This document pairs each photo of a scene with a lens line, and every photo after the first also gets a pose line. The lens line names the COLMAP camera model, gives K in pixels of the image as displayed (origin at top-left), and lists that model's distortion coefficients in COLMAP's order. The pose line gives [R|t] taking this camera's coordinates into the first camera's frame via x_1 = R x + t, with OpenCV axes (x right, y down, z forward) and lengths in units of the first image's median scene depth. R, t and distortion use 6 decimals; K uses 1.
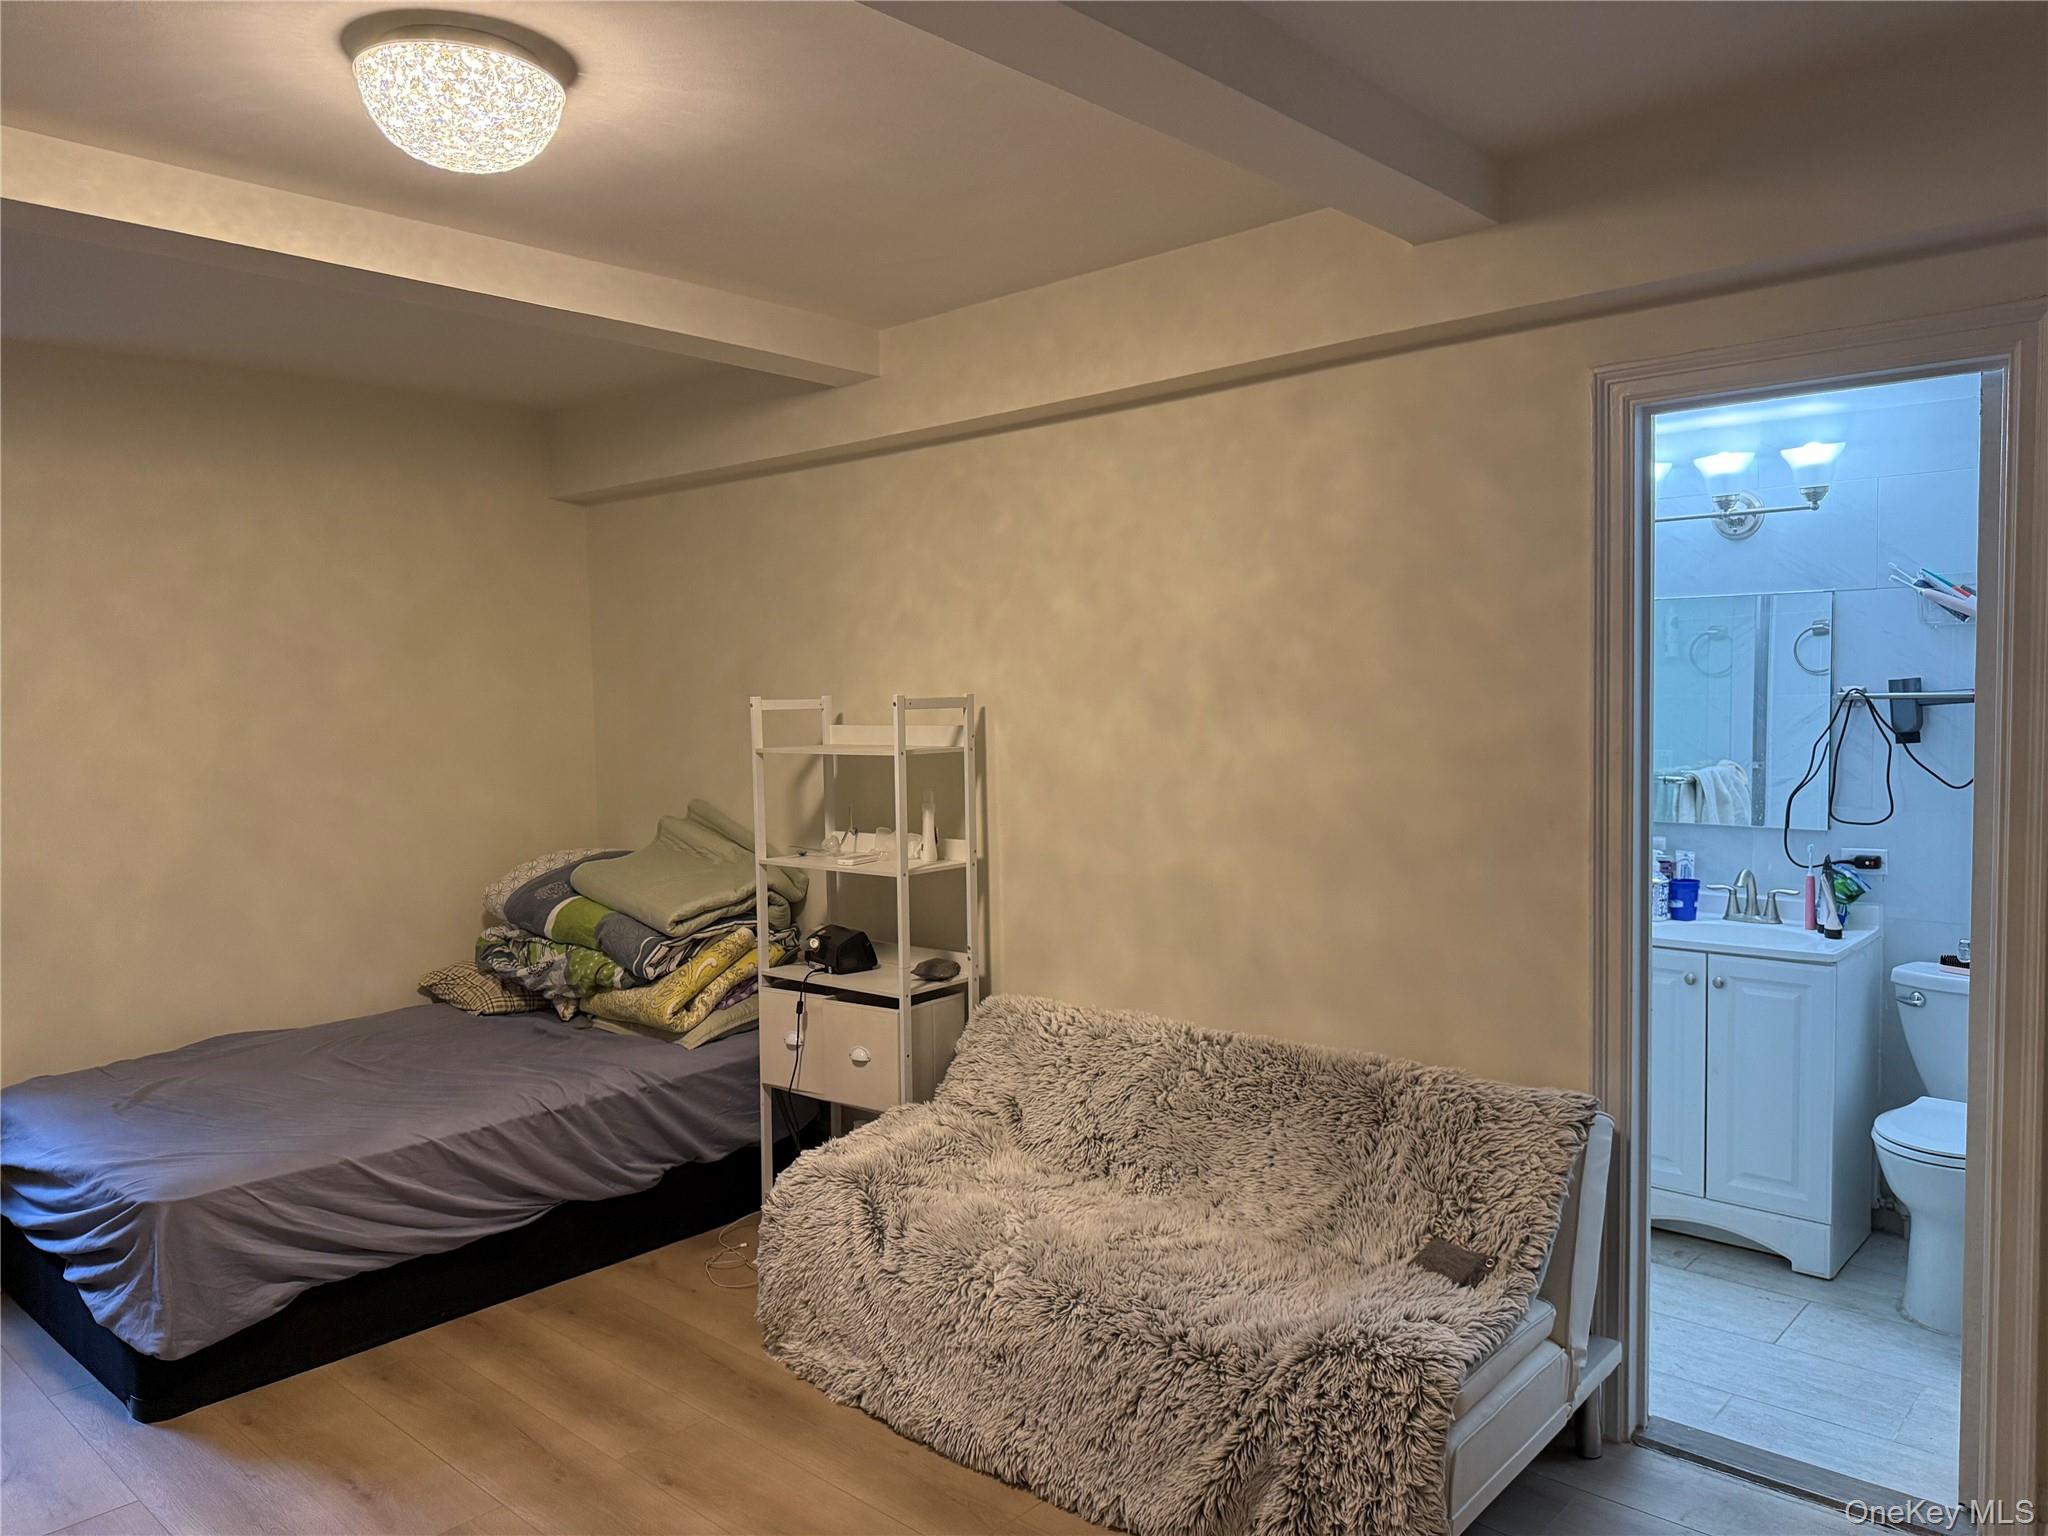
lens RADIAL K [[1455.8, 0, 1020.8], [0, 1455.8, 767.2], [0, 0, 1]] dist [-0.001392, -0.004347]
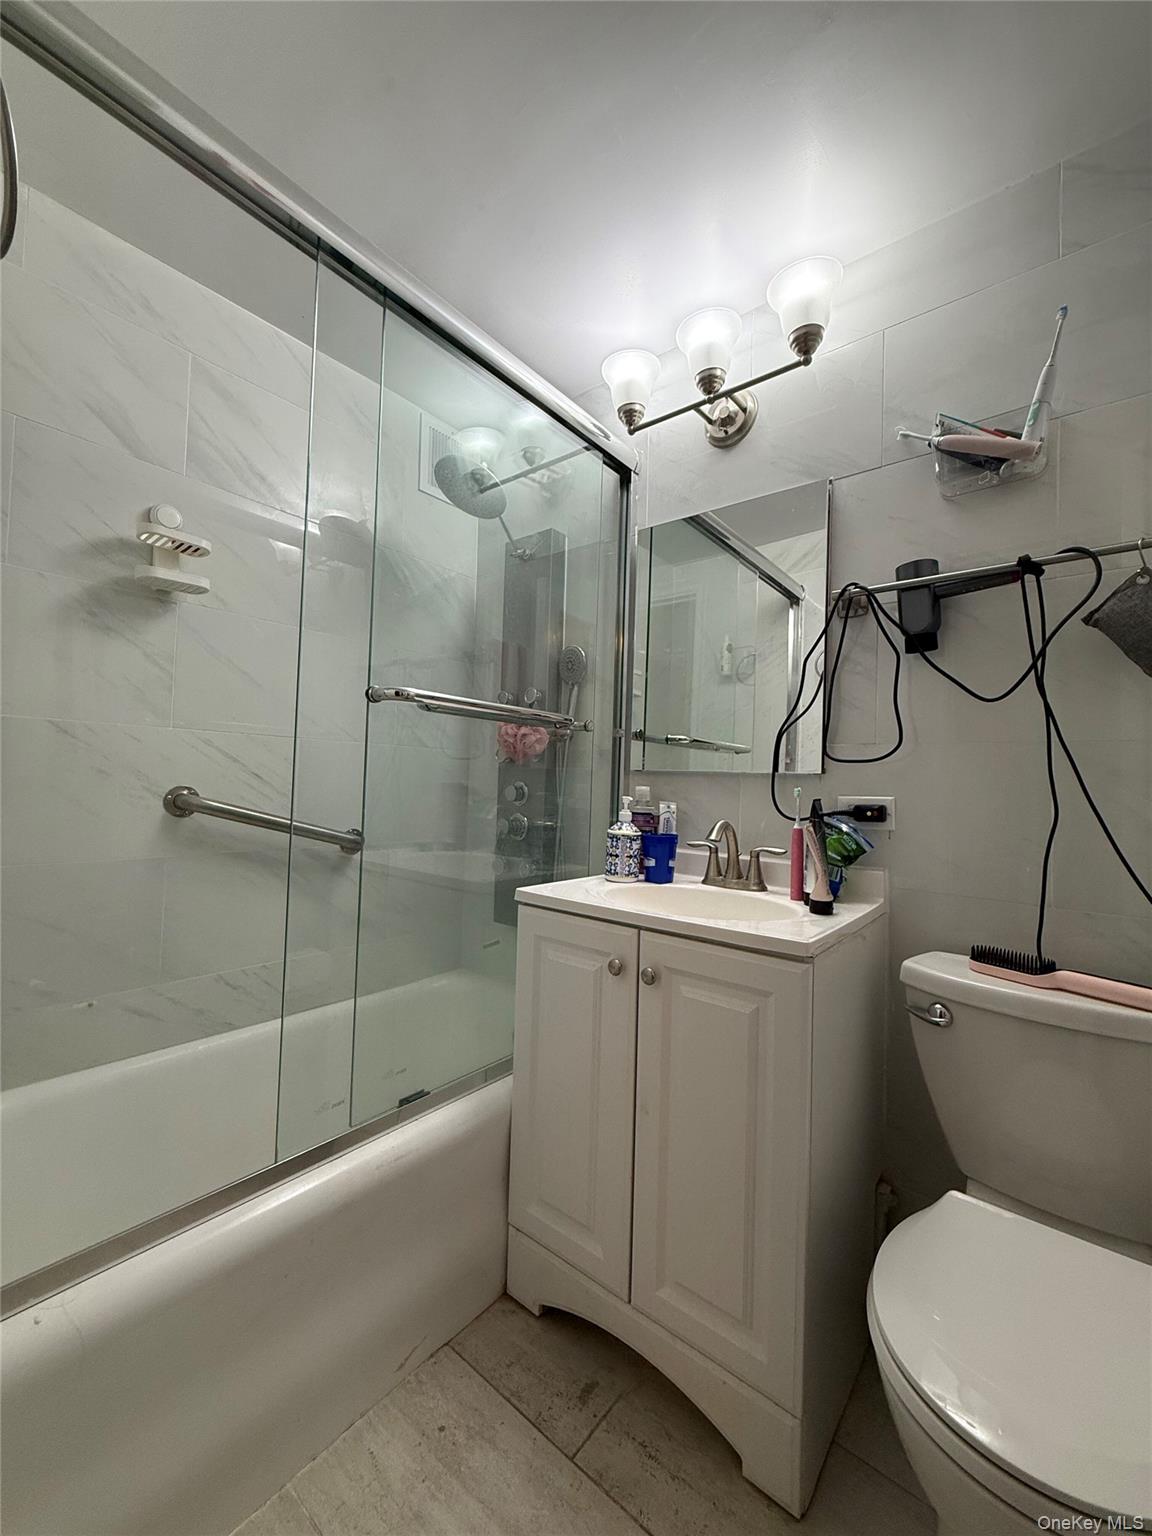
lens RADIAL K [[610.9, 0, 579.5], [0, 610.9, 760.5], [0, 0, 1]] dist [0.002791, 0.000136]
pose [[0.996982, 0.053080, 0.056645, 0.398629], [-0.047464, 0.994223, -0.096268, 0.073606], [-0.061428, 0.093289, 0.993742, 0.667395]]
